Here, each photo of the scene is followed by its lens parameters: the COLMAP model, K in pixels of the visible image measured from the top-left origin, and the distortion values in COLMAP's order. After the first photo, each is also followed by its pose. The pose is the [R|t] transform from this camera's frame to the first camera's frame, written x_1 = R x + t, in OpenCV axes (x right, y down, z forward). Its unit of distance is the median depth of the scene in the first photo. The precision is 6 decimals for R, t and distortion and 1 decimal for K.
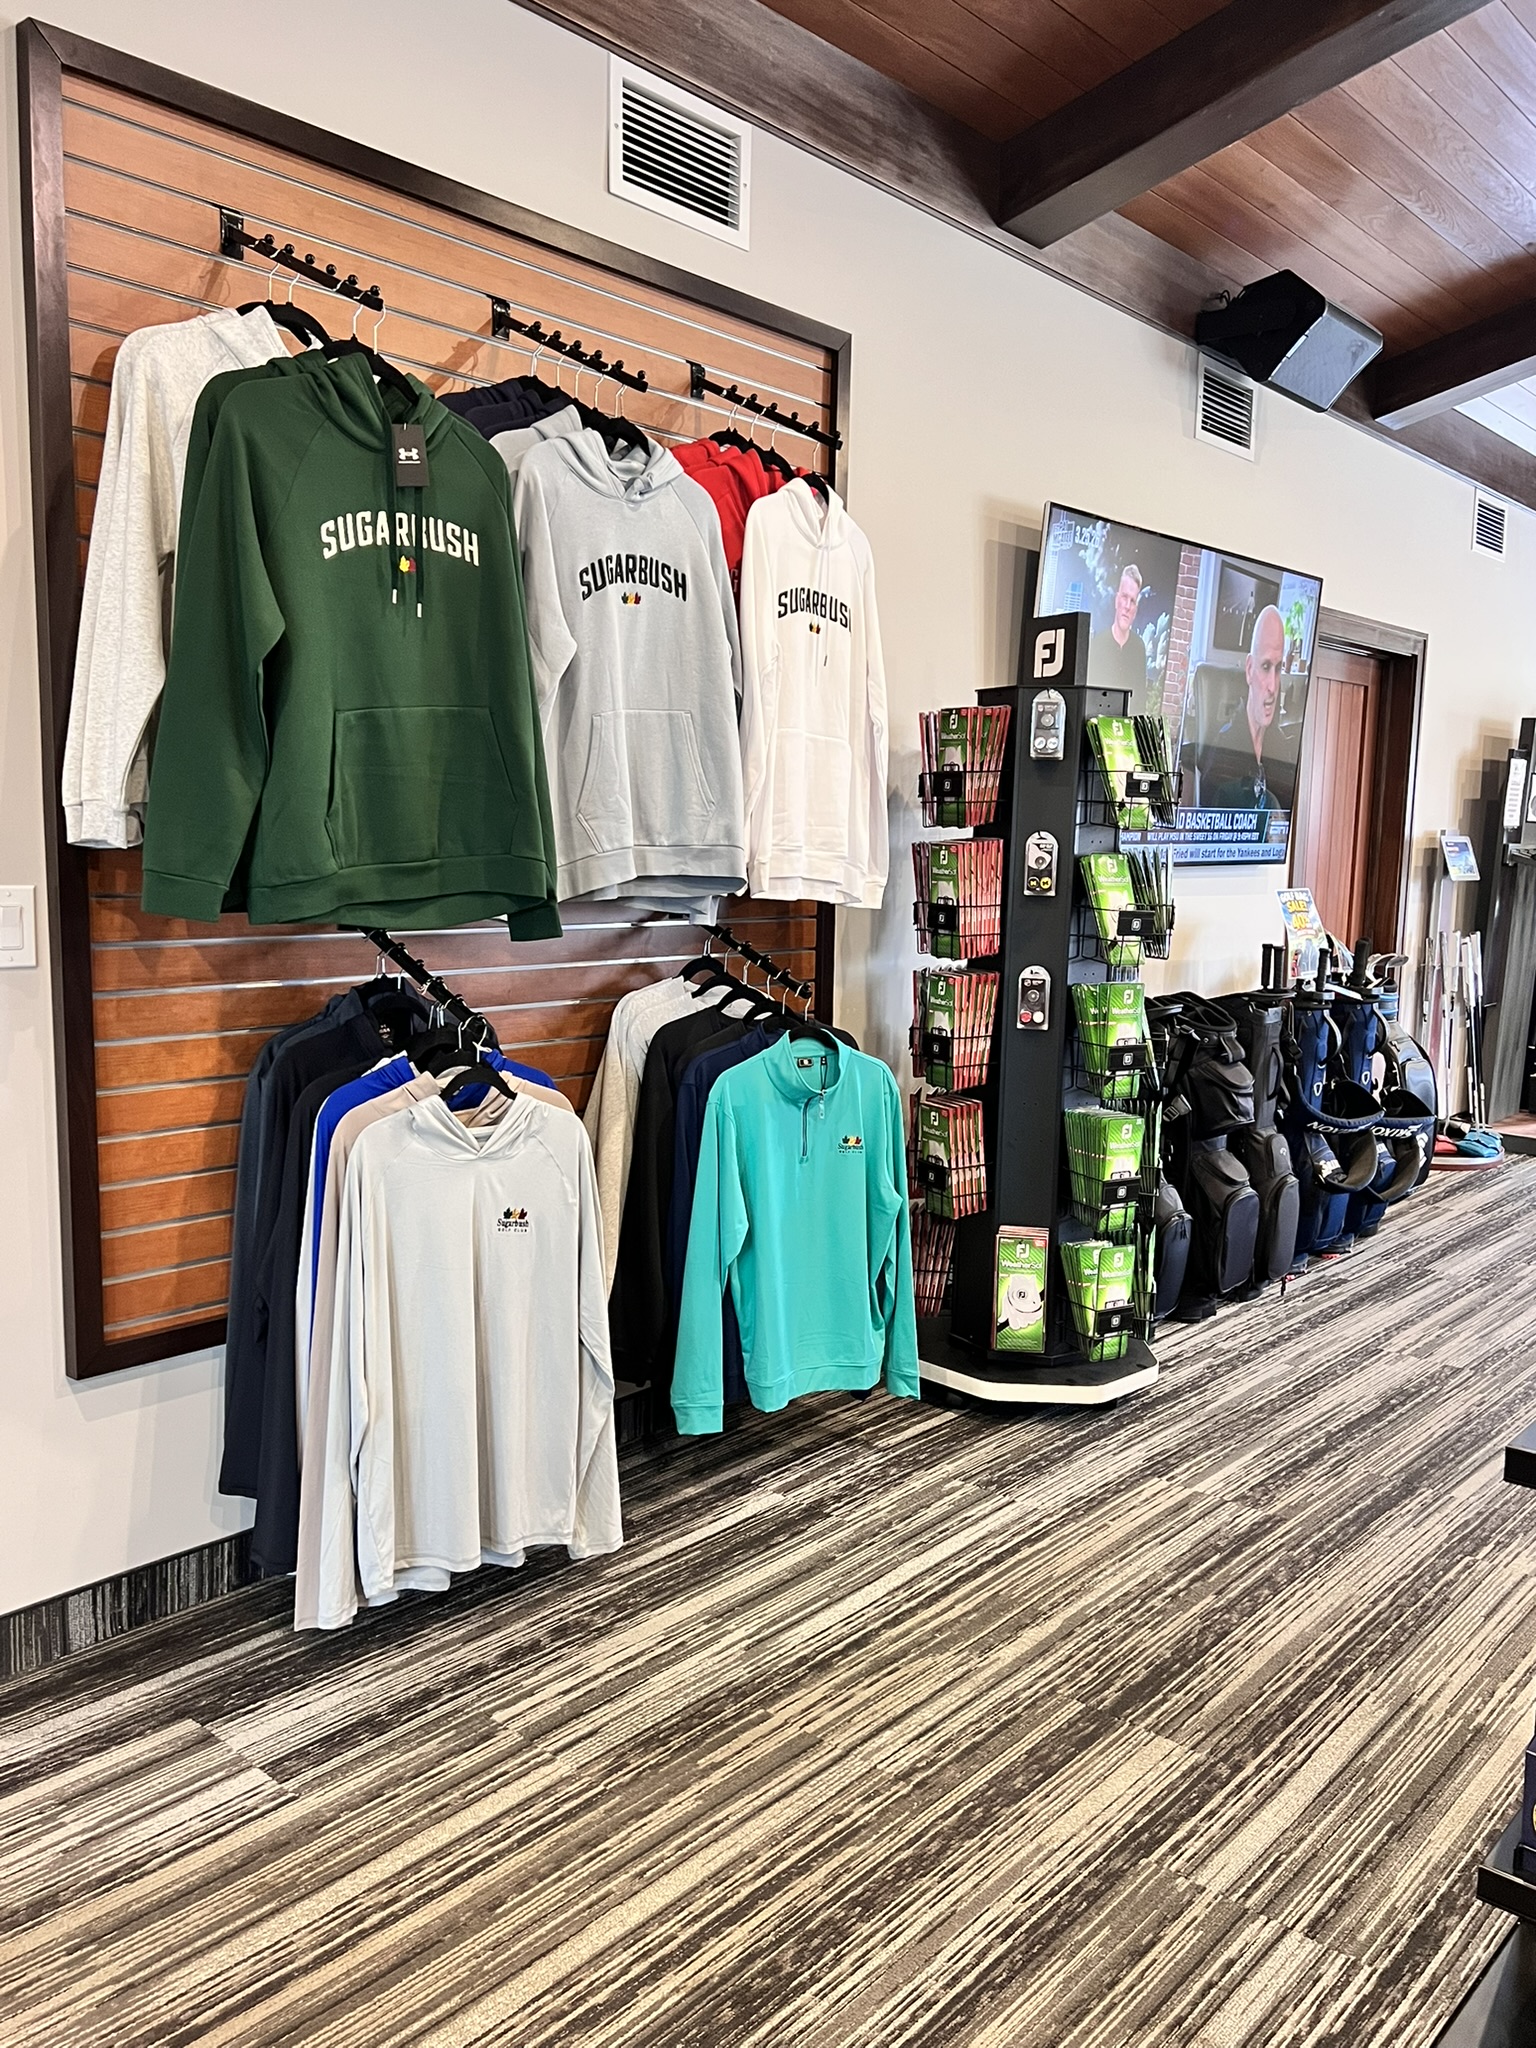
lens RADIAL K [[1611.3, 0, 773.1], [0, 1611.3, 1044.7], [0, 0, 1]] dist [0.056288, -0.051491]
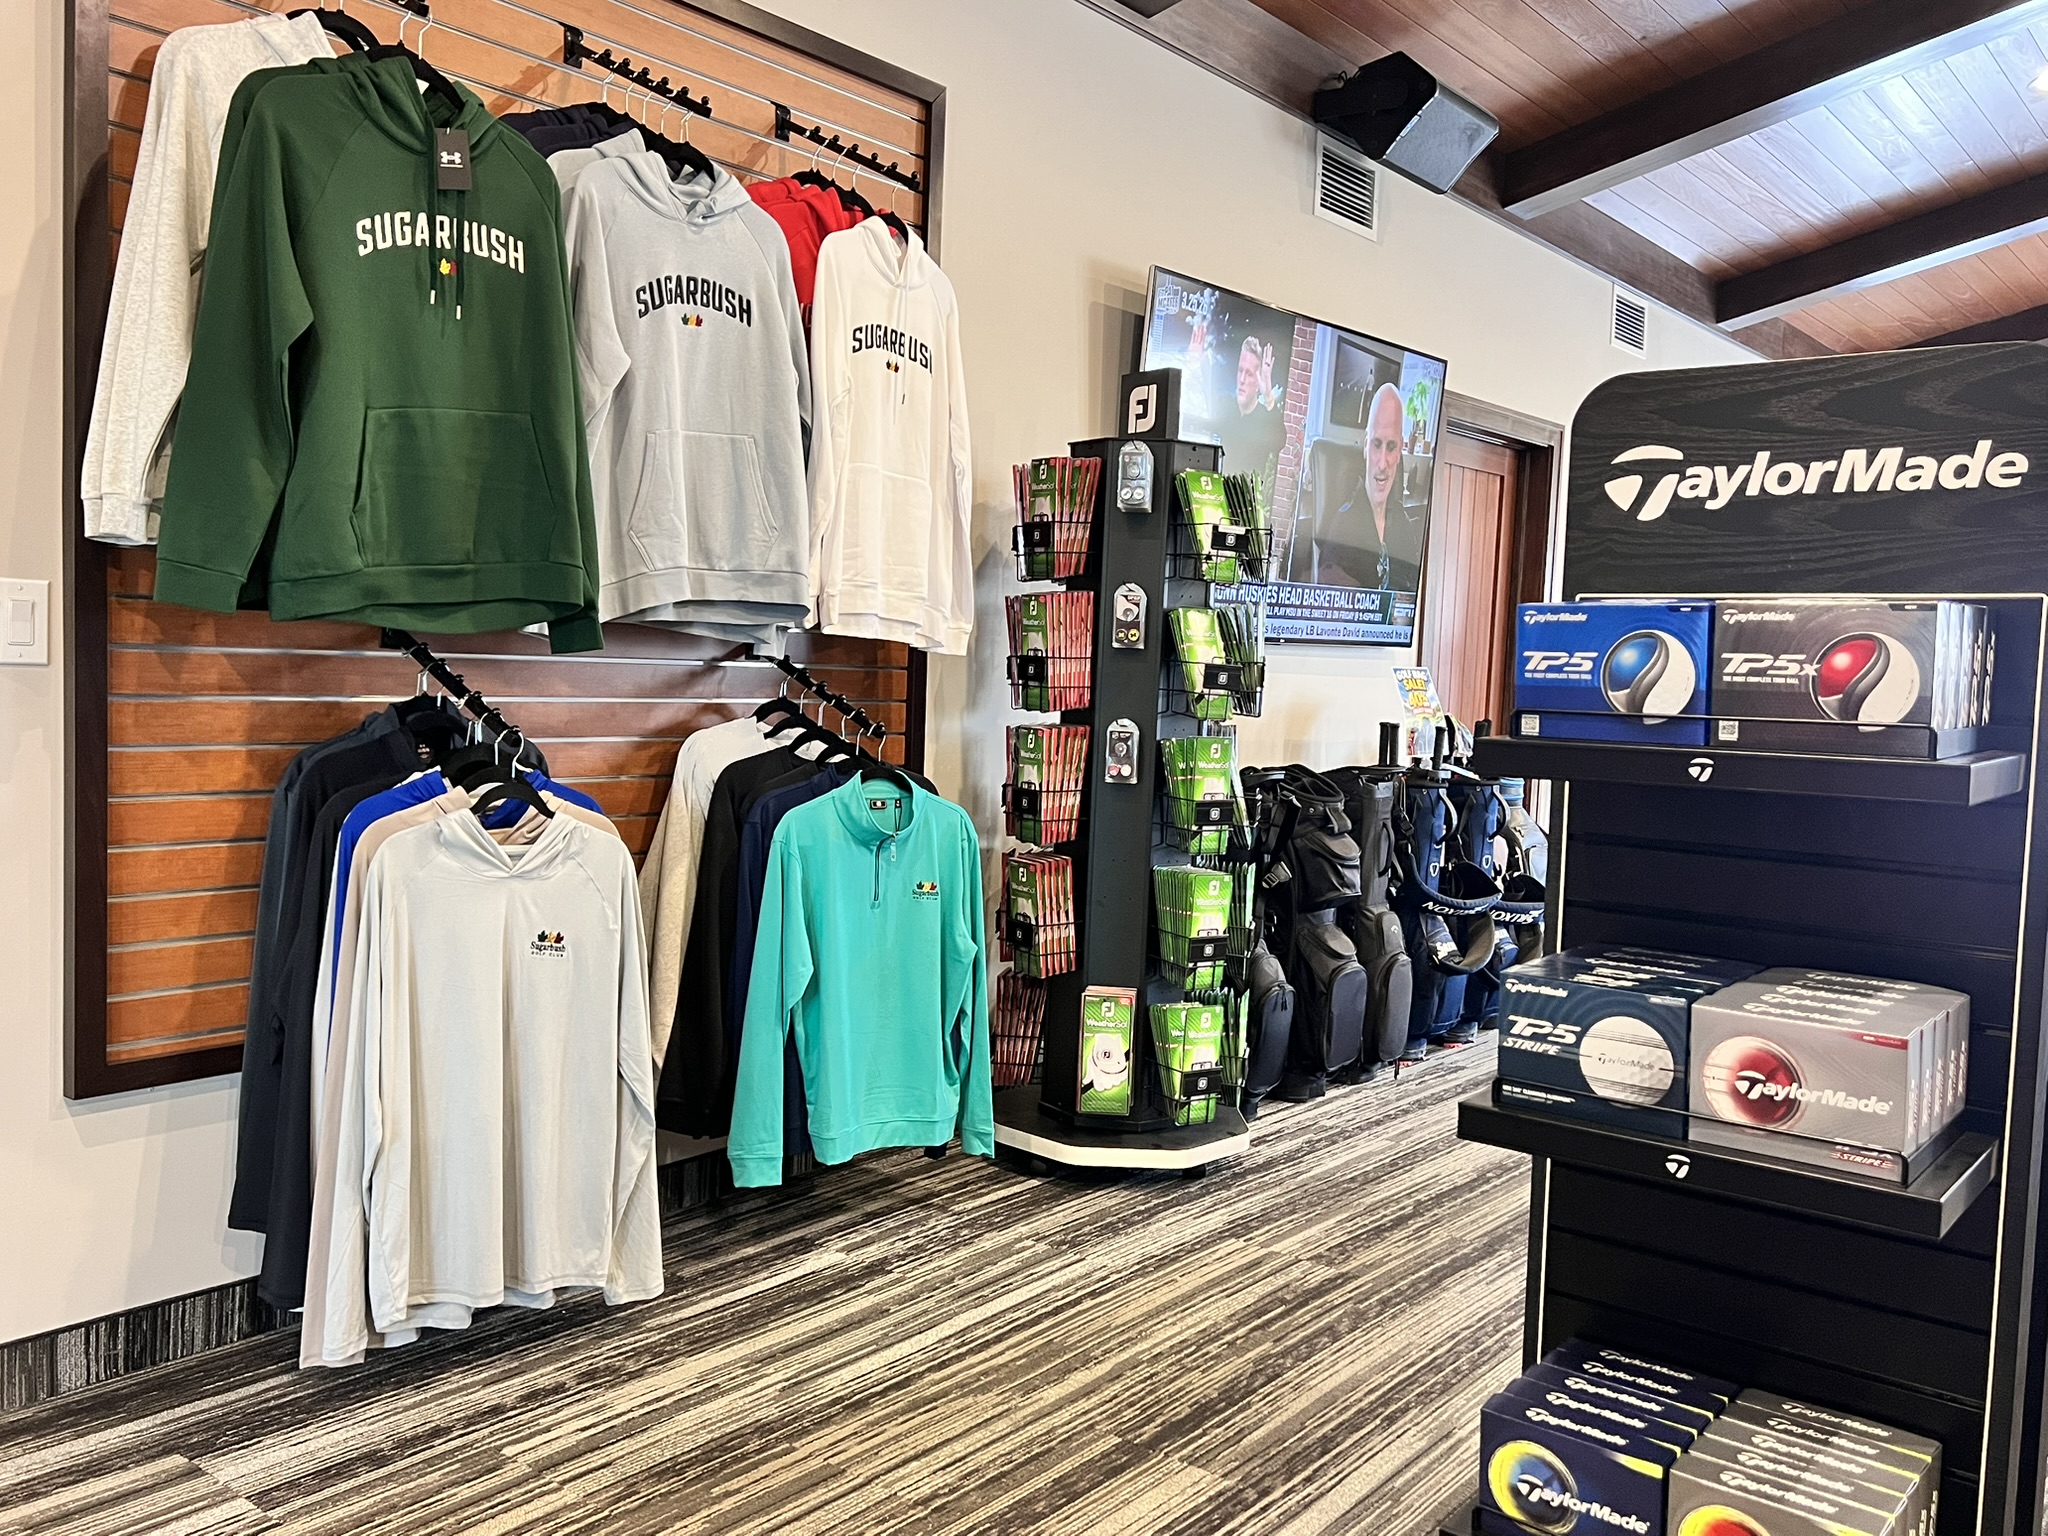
lens RADIAL K [[1711.8, 0, 1024.3], [0, 1711.8, 775.5], [0, 0, 1]] dist [0.069954, -0.069029]
pose [[0.998748, 0.015203, 0.047668, 0.067202], [-0.012467, 0.998287, -0.057168, 0.058787], [-0.048456, 0.056502, 0.997226, -0.047926]]
